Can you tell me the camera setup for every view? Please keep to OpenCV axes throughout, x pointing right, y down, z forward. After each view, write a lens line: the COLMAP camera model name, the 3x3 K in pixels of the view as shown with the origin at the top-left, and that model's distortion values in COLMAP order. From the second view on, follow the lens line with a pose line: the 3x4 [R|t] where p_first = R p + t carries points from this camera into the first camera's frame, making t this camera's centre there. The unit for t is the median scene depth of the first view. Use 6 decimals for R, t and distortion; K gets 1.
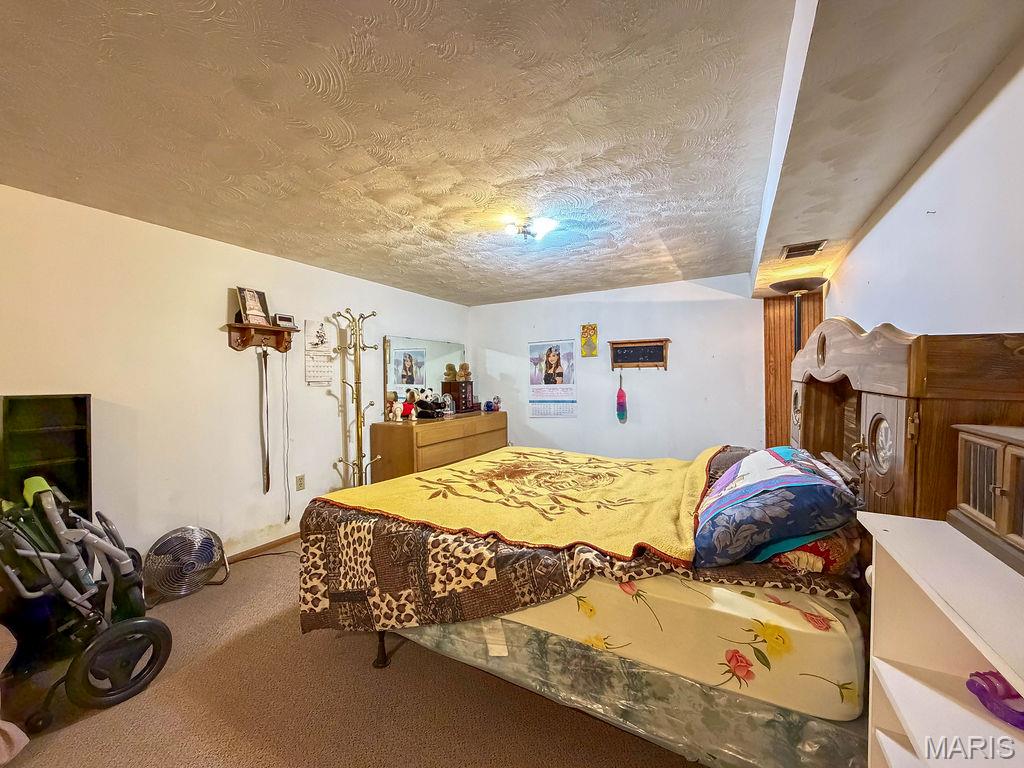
lens RADIAL K [[411.4, 0, 509.6], [0, 411.4, 382.5], [0, 0, 1]] dist [0.001591, 0.000218]
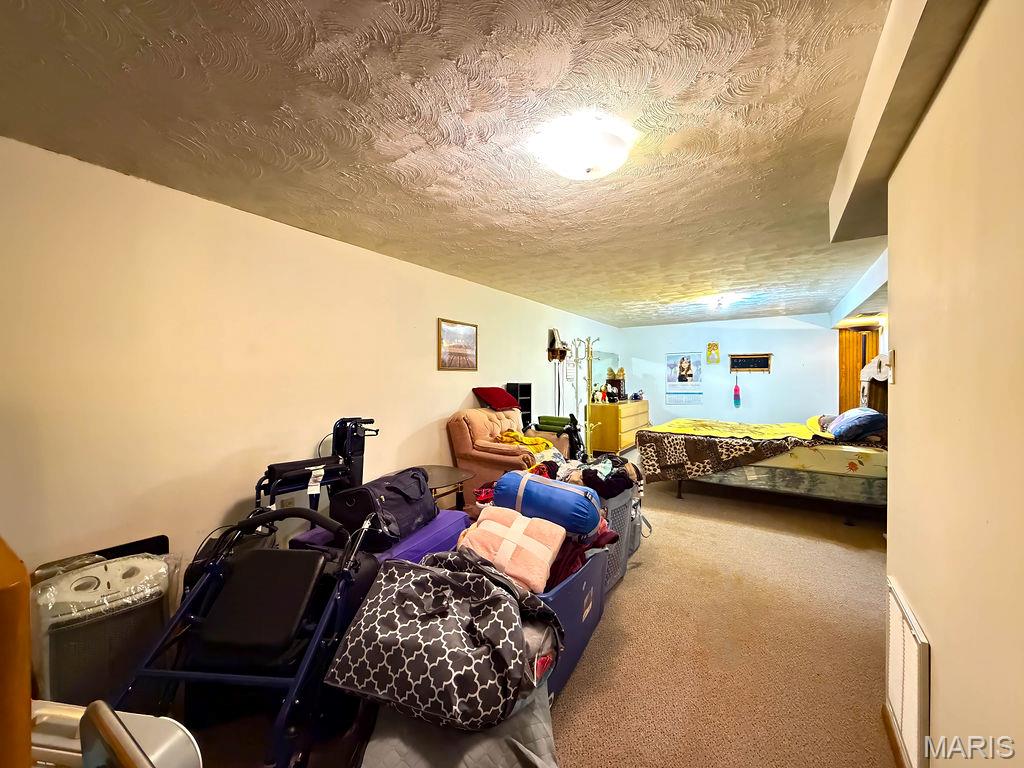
lens RADIAL K [[407.1, 0, 511.1], [0, 407.1, 382.9], [0, 0, 1]] dist [-0.001732, -0.000067]
pose [[0.997025, 0.011465, -0.076216, -0.818552], [-0.011122, 0.999926, 0.004921, 0.015322], [0.076267, -0.004058, 0.997079, -1.038174]]
